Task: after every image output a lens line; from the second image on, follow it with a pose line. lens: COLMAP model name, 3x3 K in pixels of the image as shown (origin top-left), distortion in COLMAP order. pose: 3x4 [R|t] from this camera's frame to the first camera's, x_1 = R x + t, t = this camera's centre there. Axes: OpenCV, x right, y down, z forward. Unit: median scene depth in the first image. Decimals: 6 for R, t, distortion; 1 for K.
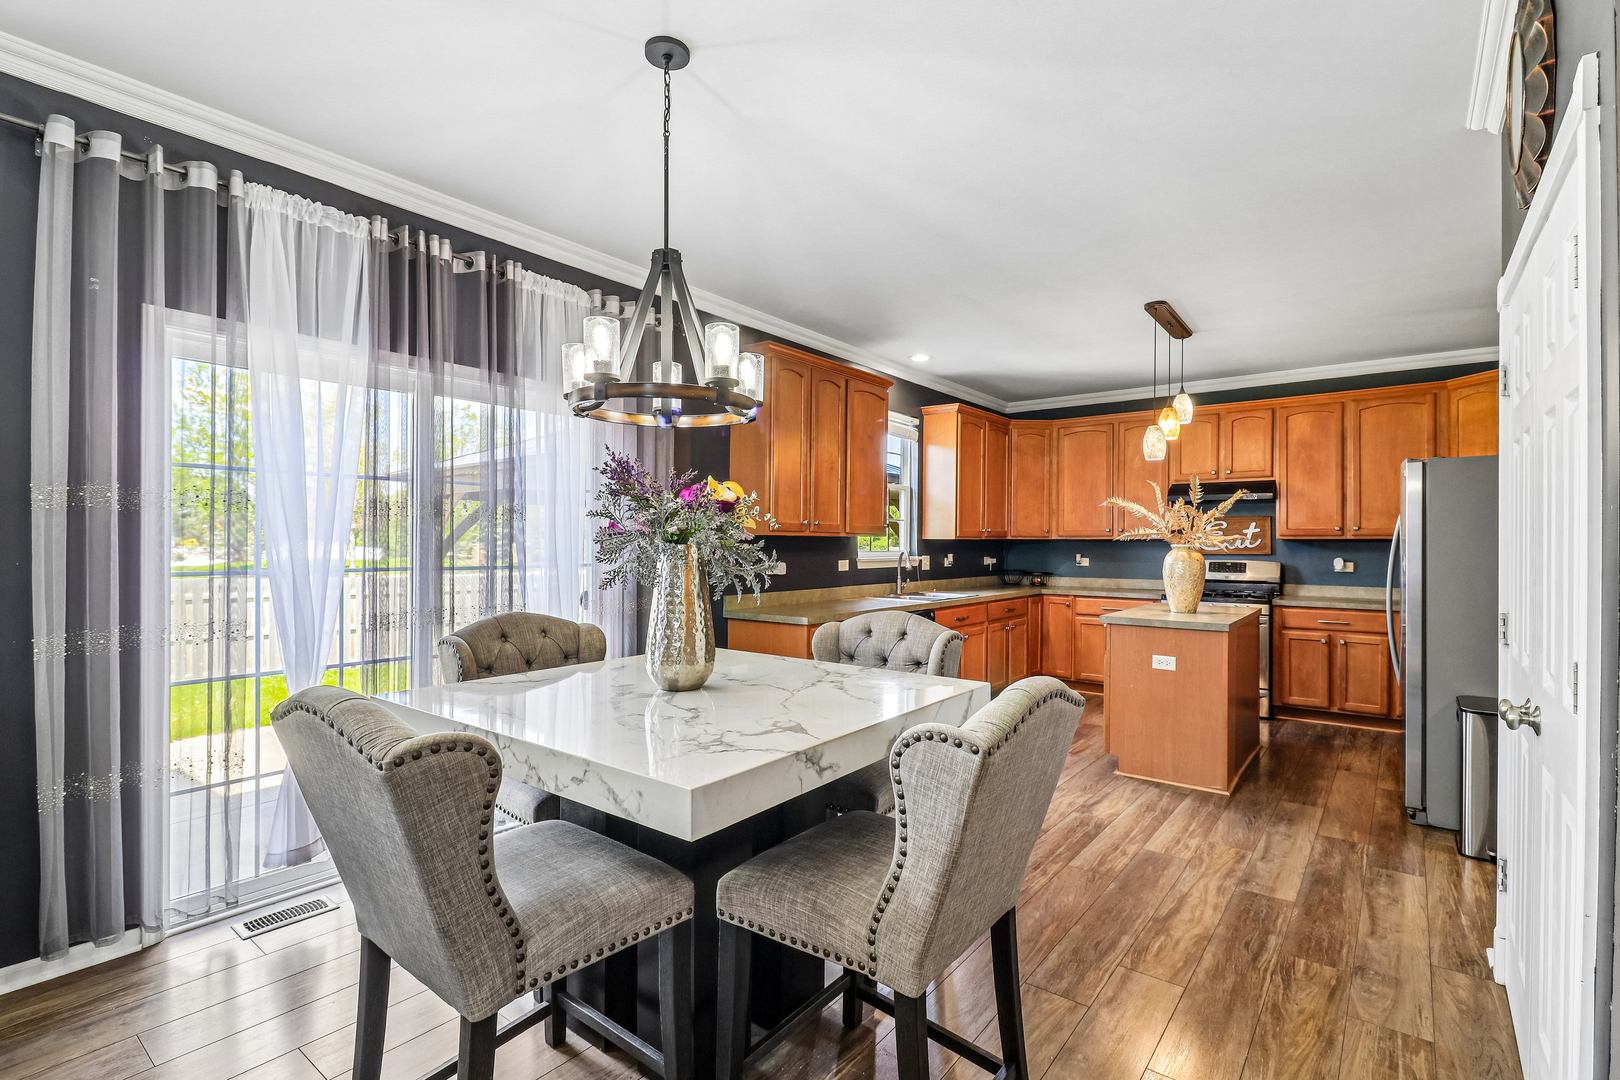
lens RADIAL K [[758.9, 0, 803.5], [0, 758.9, 544.9], [0, 0, 1]] dist [0.002575, -0.003040]
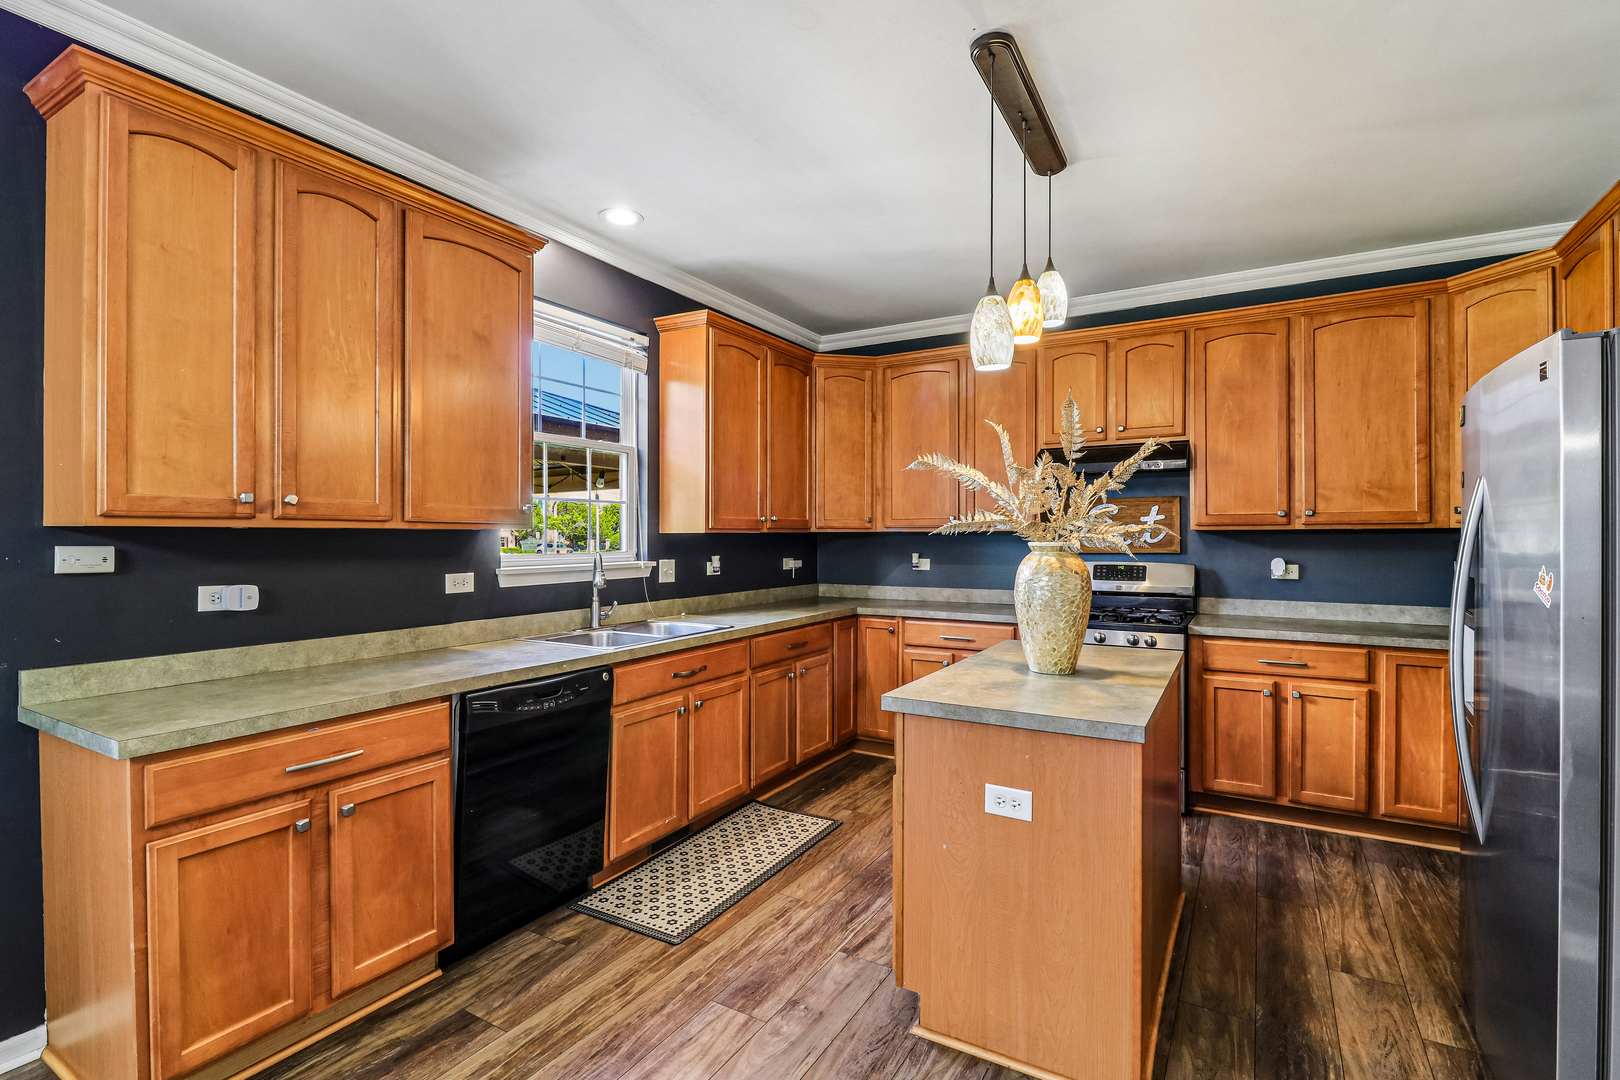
lens RADIAL K [[758.9, 0, 811.1], [0, 758.9, 538.8], [0, 0, 1]] dist [0.002575, -0.003040]
pose [[0.990323, -0.005856, 0.138655, 0.210150], [0.005617, 0.999982, 0.002111, -0.003566], [-0.138665, -0.001312, 0.990338, 0.401541]]
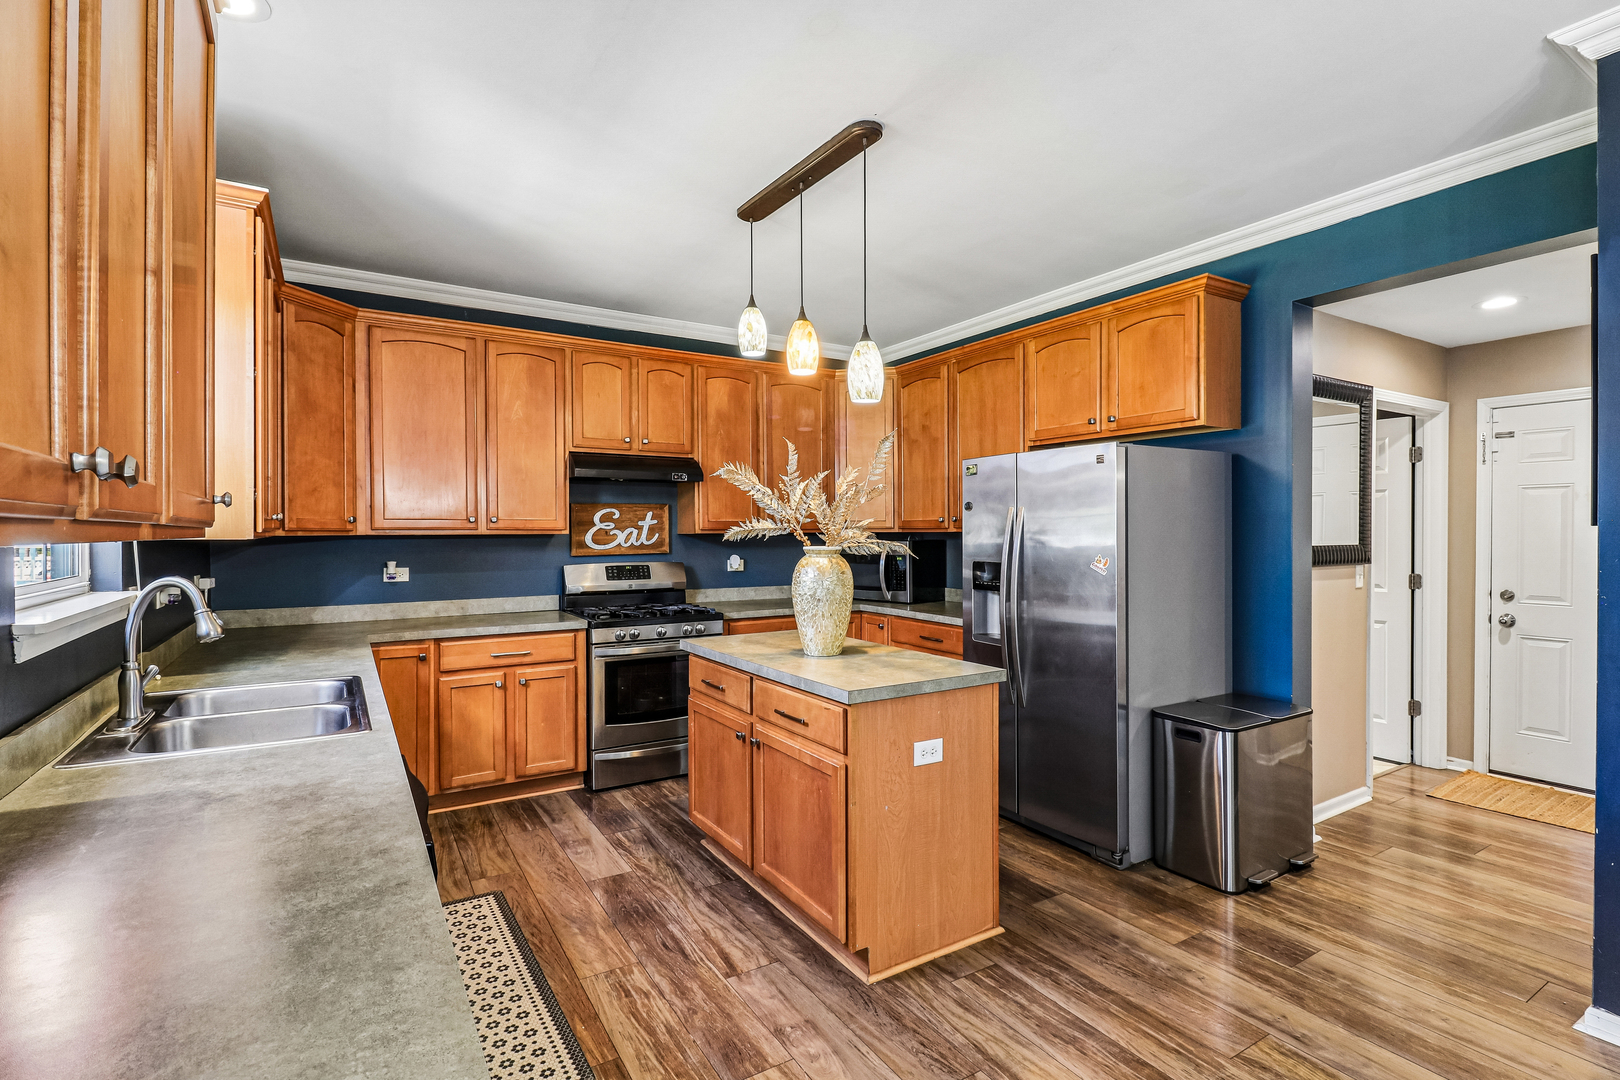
lens RADIAL K [[758.9, 0, 811.6], [0, 758.9, 537.0], [0, 0, 1]] dist [0.002575, -0.003040]
pose [[0.336858, -0.010062, 0.941502, -0.072043], [0.005628, 0.999947, 0.008673, -0.010693], [-0.941539, 0.002377, 0.336897, 0.632589]]
